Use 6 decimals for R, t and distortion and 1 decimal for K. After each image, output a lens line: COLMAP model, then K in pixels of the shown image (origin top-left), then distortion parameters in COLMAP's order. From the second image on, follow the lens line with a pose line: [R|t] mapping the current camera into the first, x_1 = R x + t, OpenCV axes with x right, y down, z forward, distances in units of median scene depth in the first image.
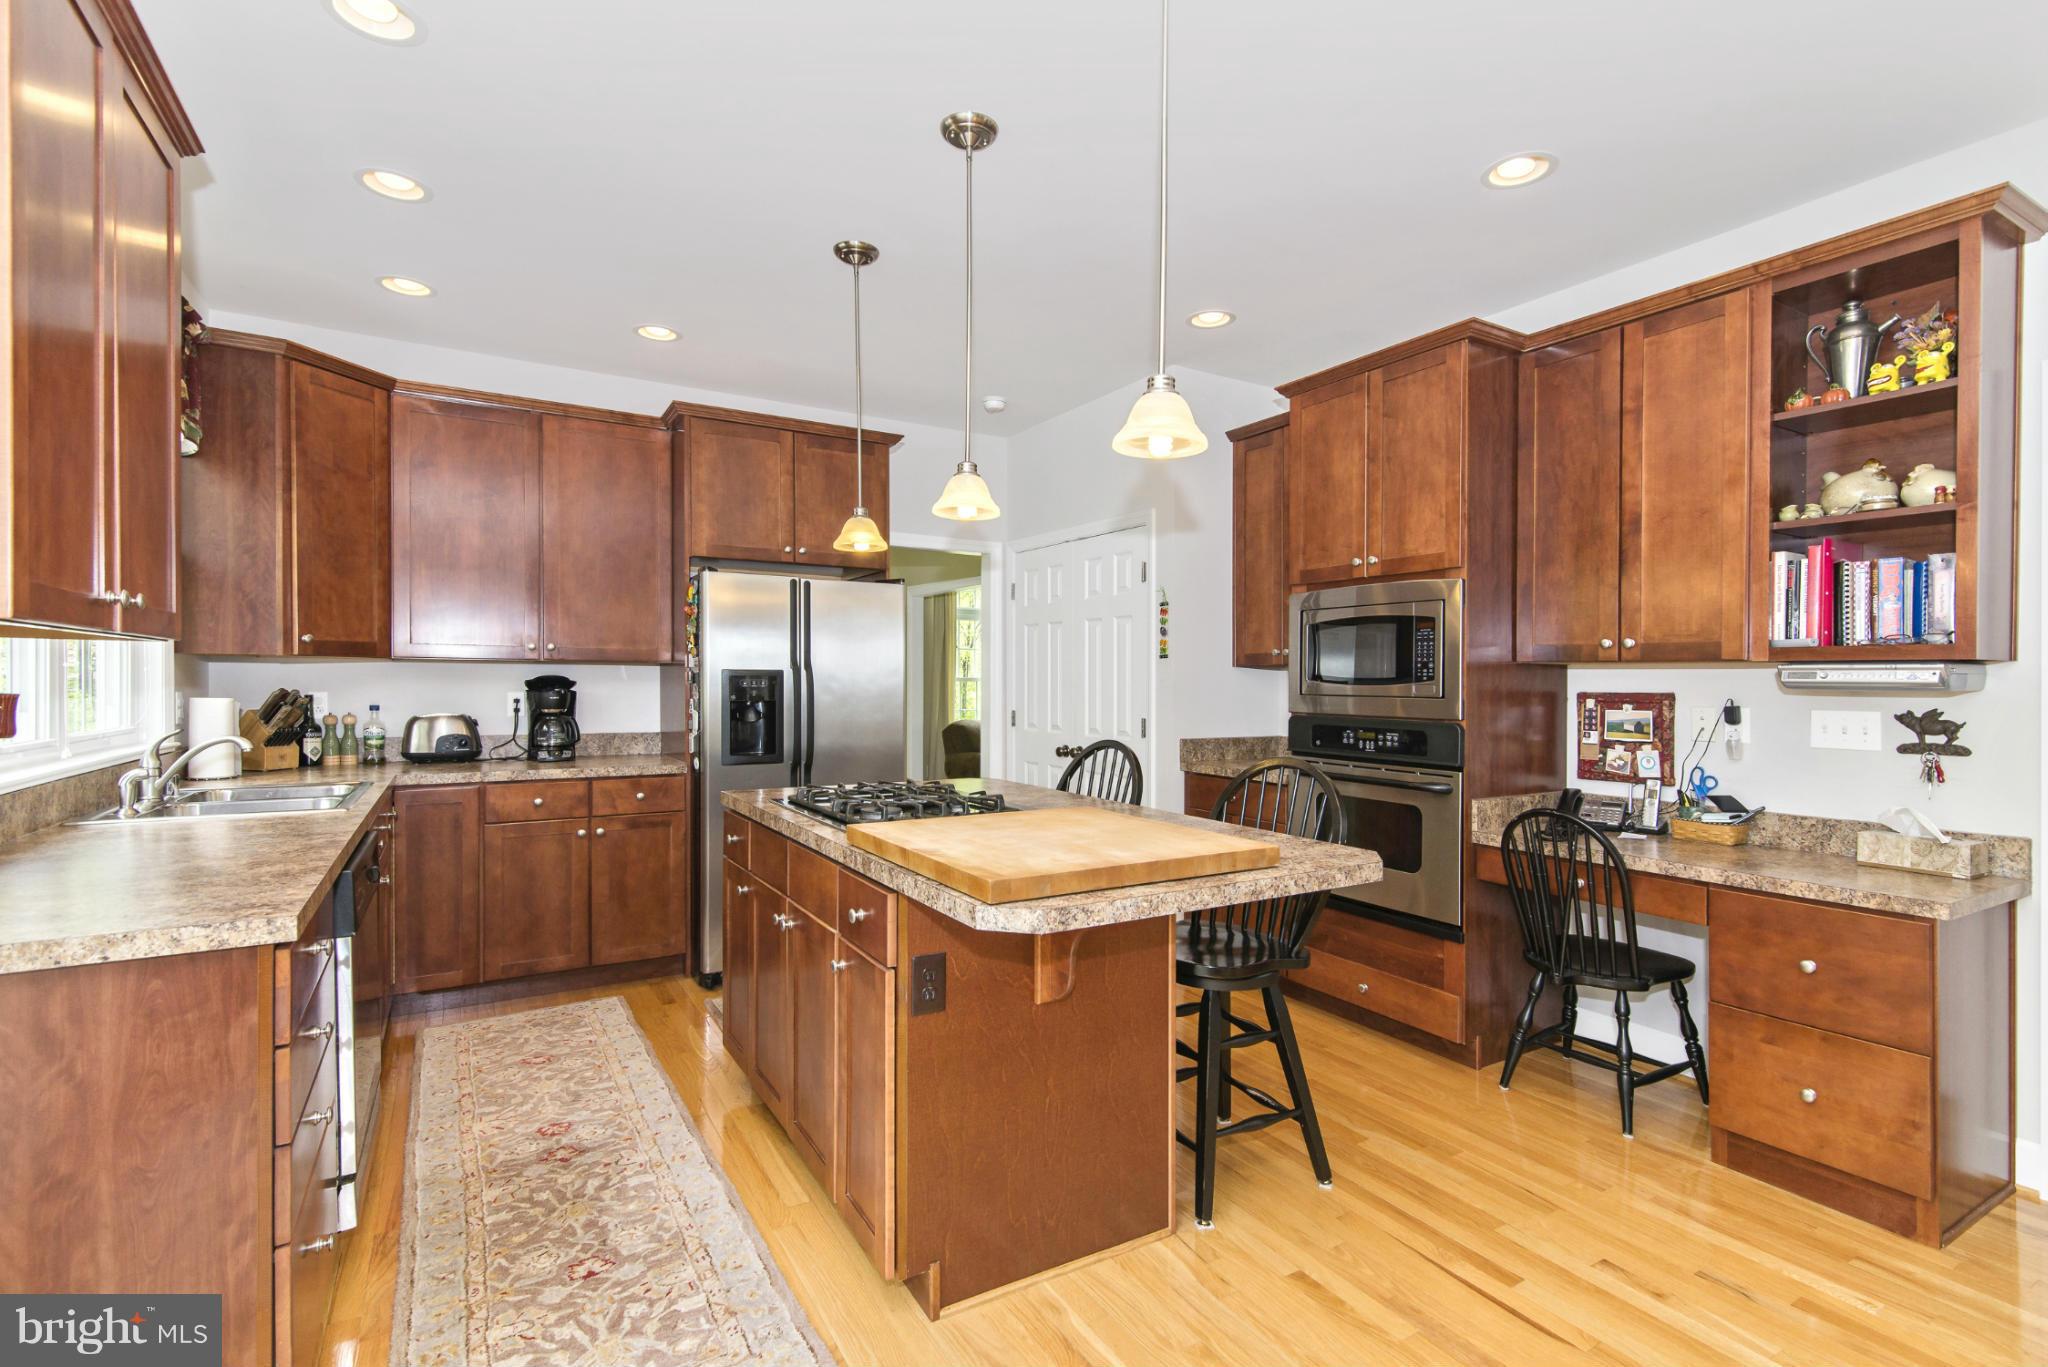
lens RADIAL K [[942.9, 0, 1017.3], [0, 942.9, 689.0], [0, 0, 1]] dist [0.003316, 0.000317]
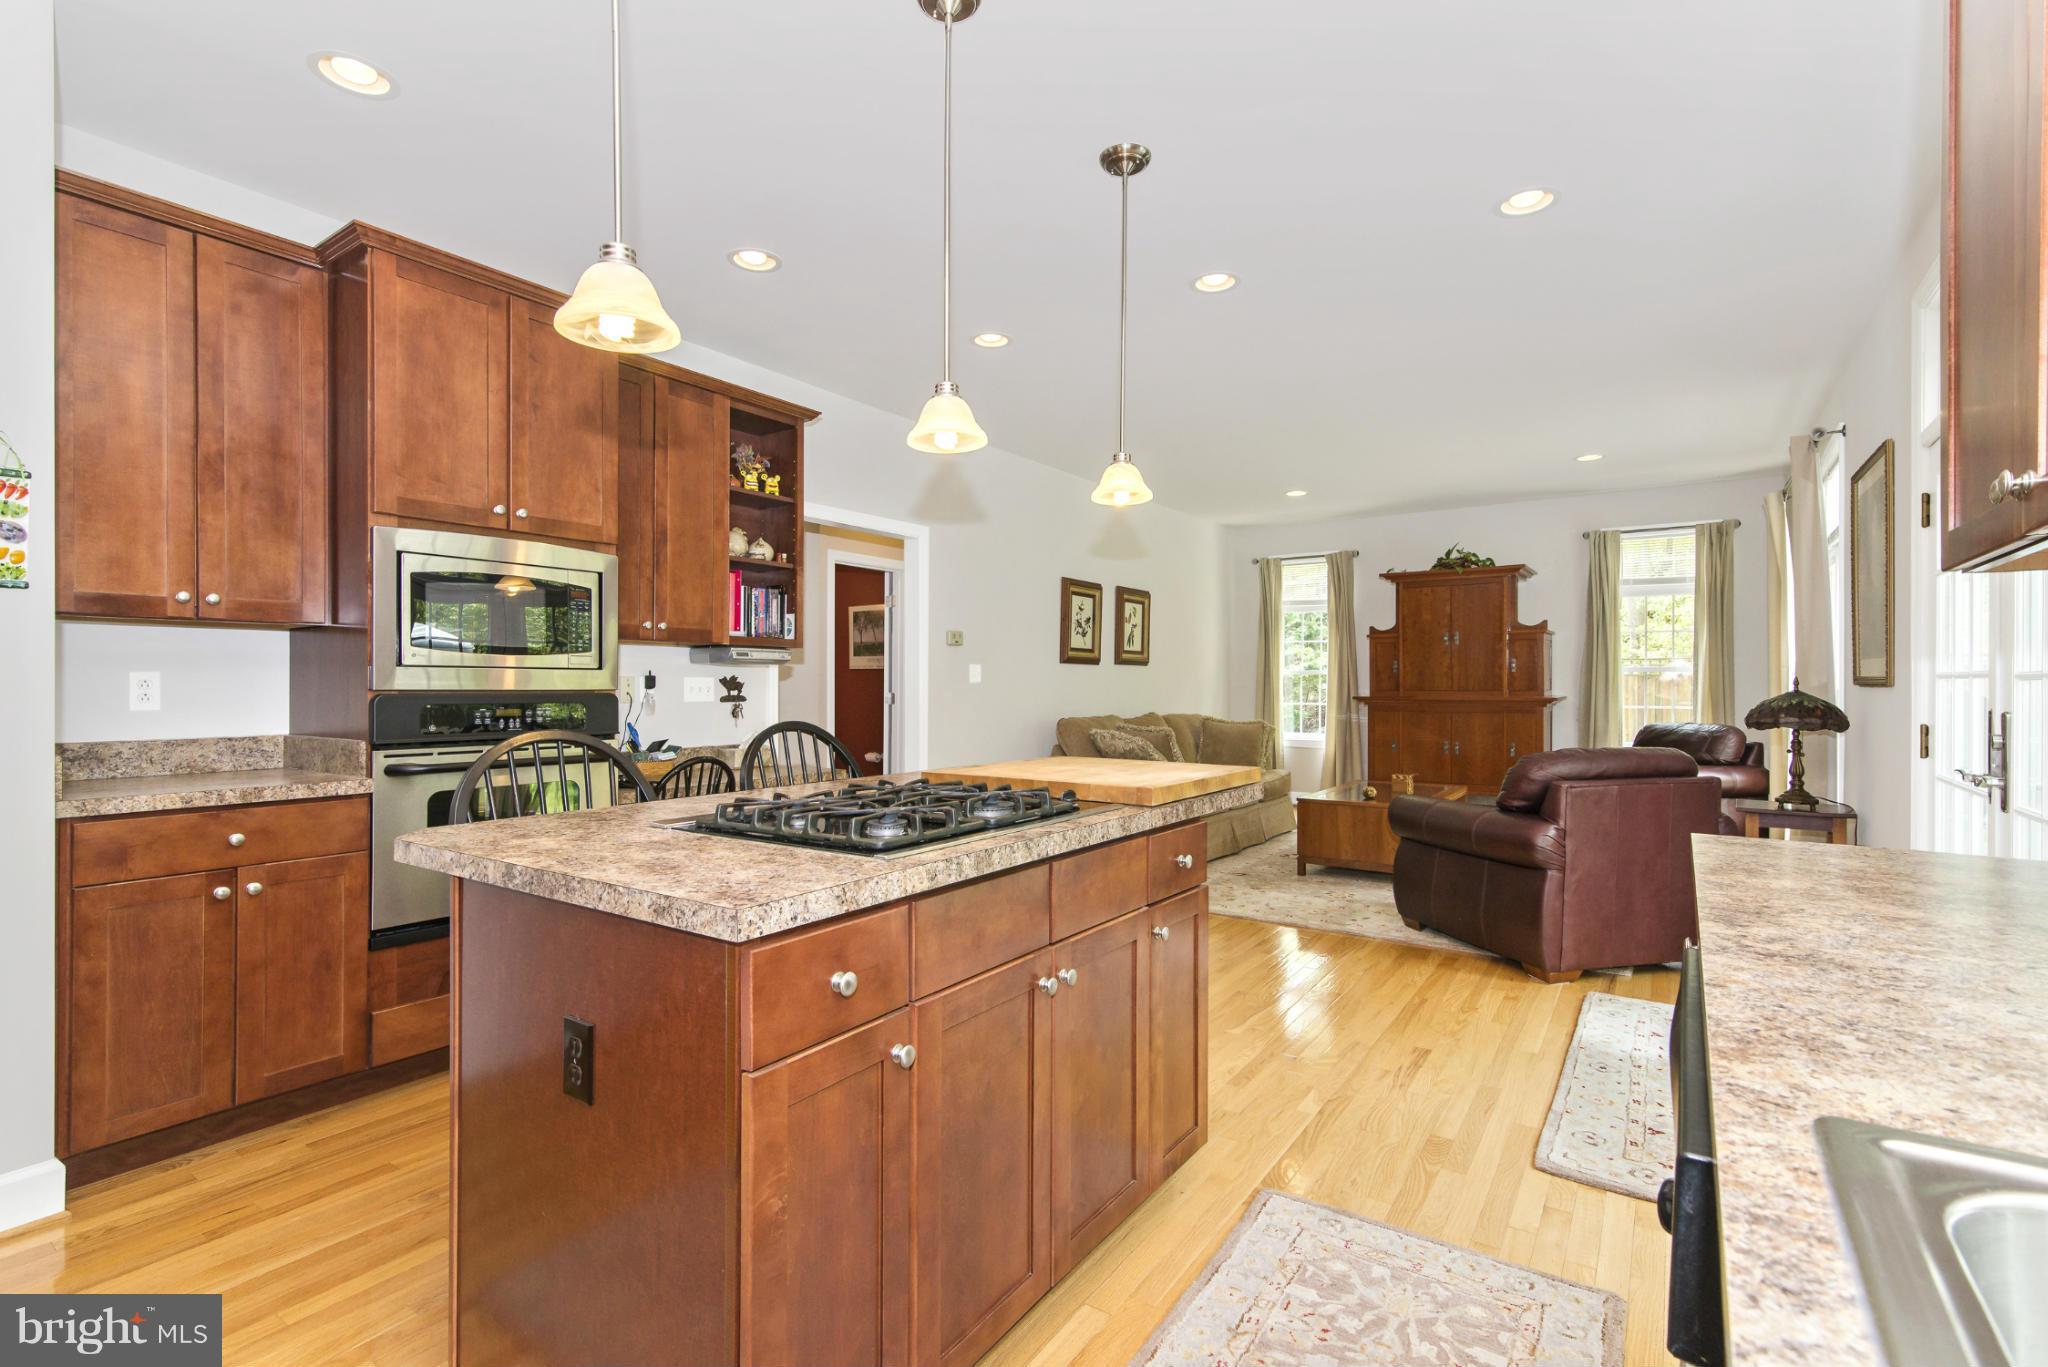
lens RADIAL K [[942.9, 0, 1017.3], [0, 942.9, 689.0], [0, 0, 1]] dist [0.003316, 0.000317]
pose [[-0.415540, -0.013405, 0.909476, -0.810056], [0.003952, 0.999855, 0.016543, 0.019602], [-0.909567, 0.010469, -0.415426, 1.233964]]
